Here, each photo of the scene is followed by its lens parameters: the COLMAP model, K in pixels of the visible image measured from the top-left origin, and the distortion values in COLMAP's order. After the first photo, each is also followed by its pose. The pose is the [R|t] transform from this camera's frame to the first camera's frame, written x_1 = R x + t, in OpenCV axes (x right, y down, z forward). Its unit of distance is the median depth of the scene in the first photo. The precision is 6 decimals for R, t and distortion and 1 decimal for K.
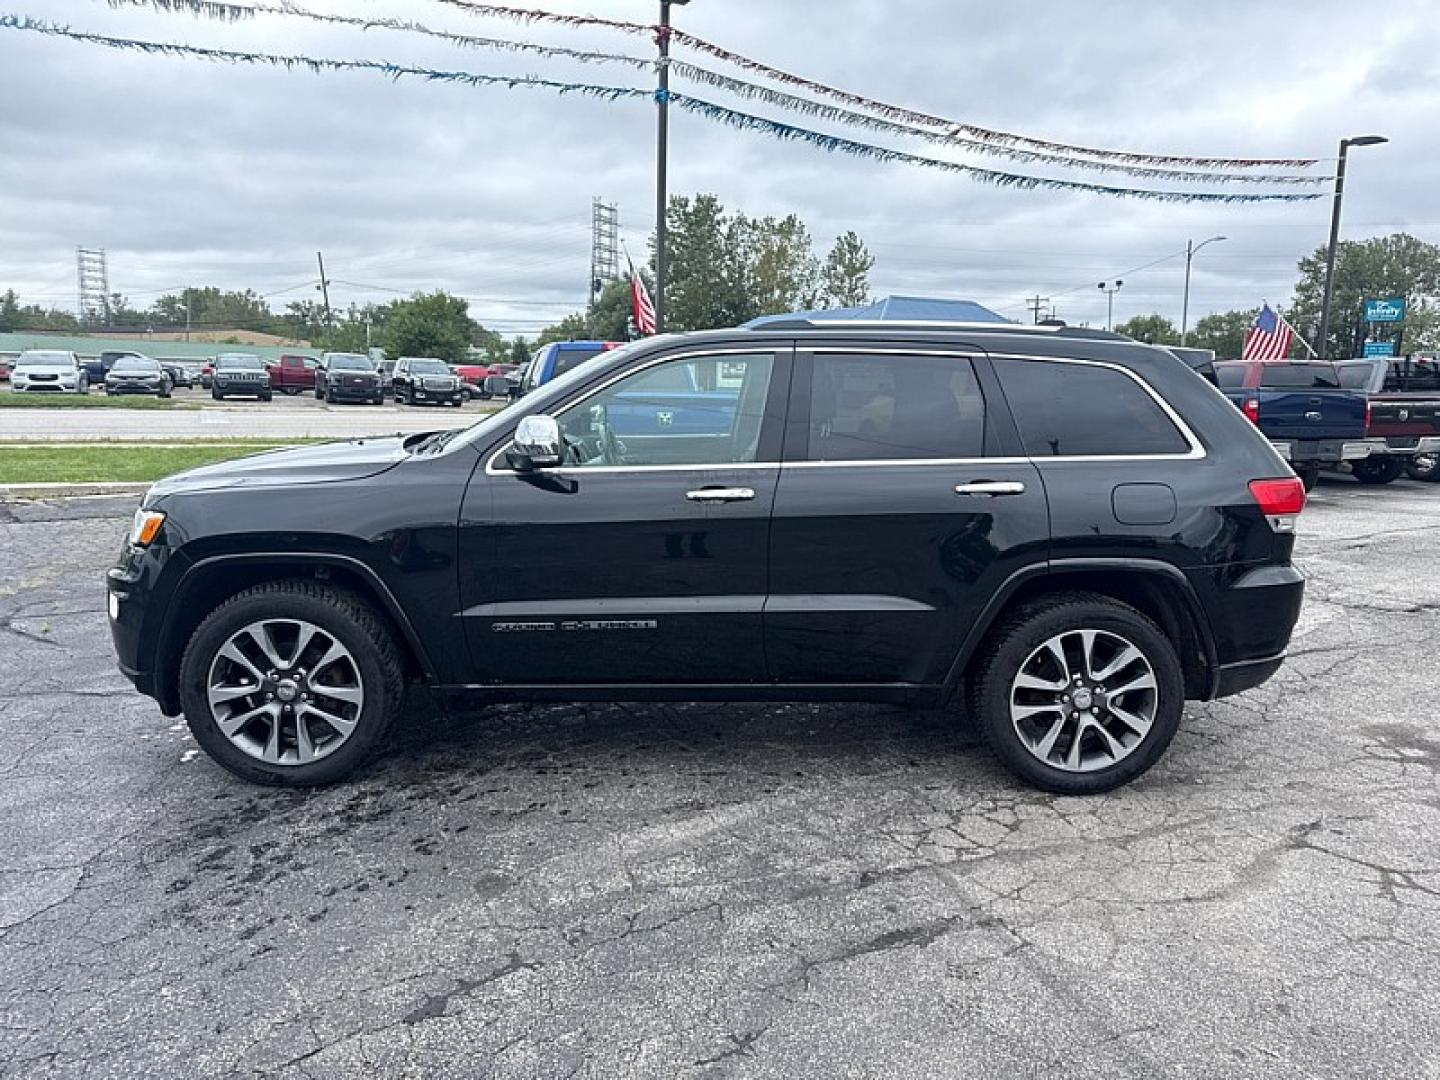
lens RADIAL K [[1004.0, 0, 725.6], [0, 1004.0, 599.1], [0, 0, 1]] dist [0.049040, -0.098046]
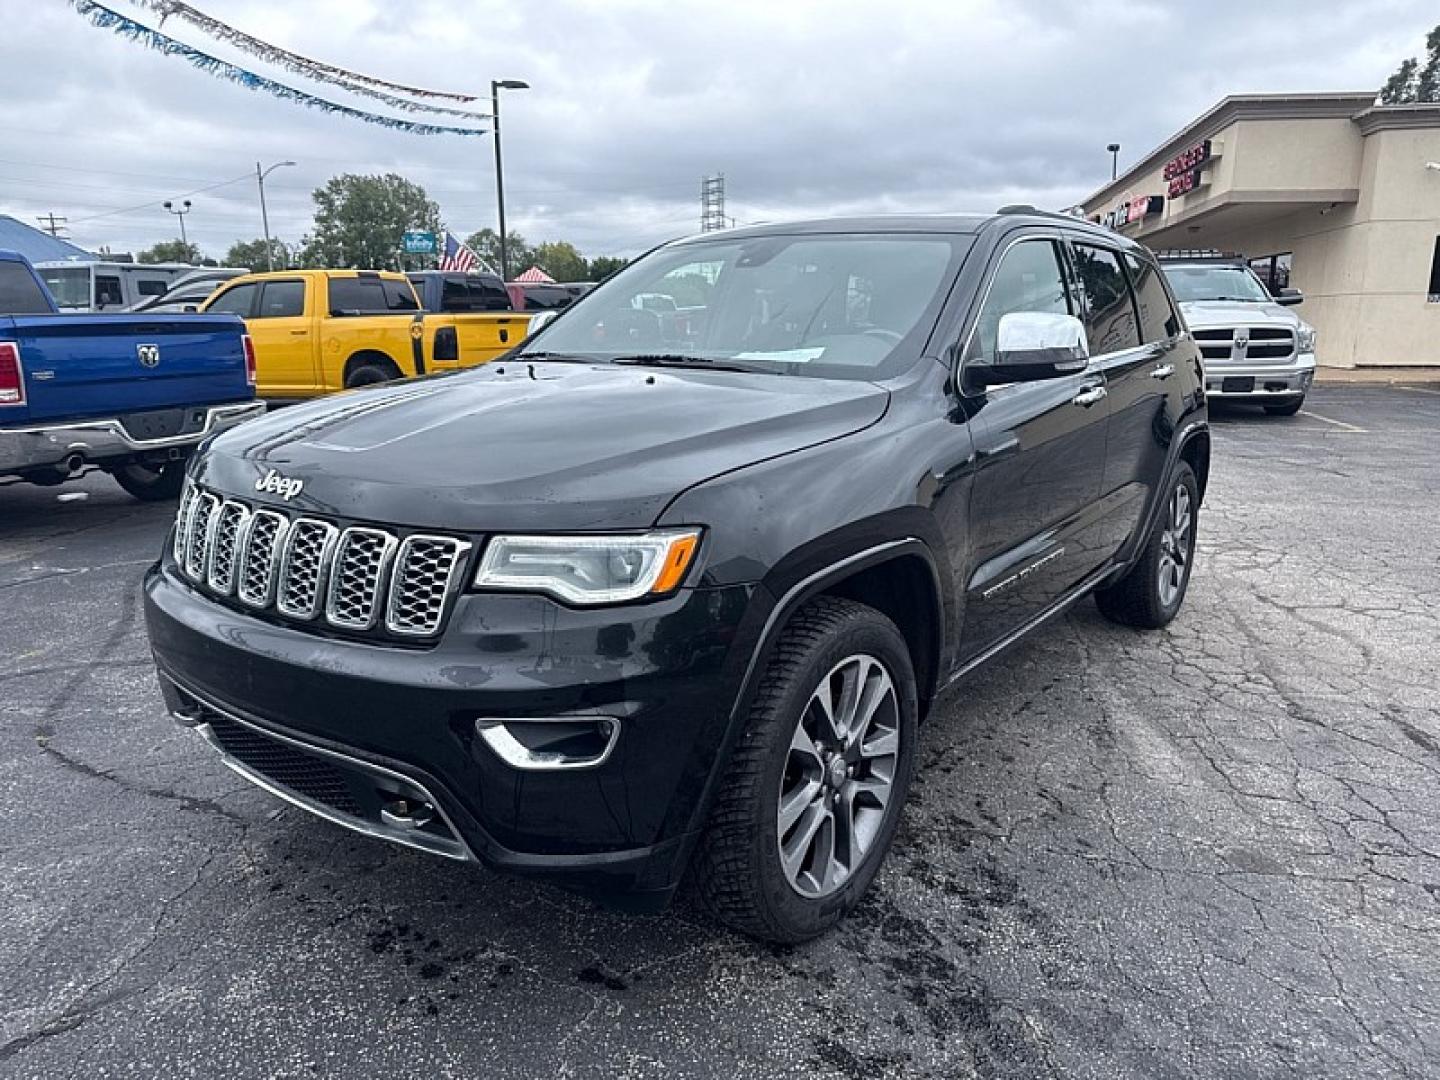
lens RADIAL K [[1009.2, 0, 719.7], [0, 1009.2, 563.1], [0, 0, 1]] dist [-0.002512, -0.003779]
pose [[0.628468, -0.203469, 0.750752, -0.169567], [0.178922, 0.977115, 0.115039, -0.022045], [-0.756977, 0.062028, 0.650491, 0.117866]]
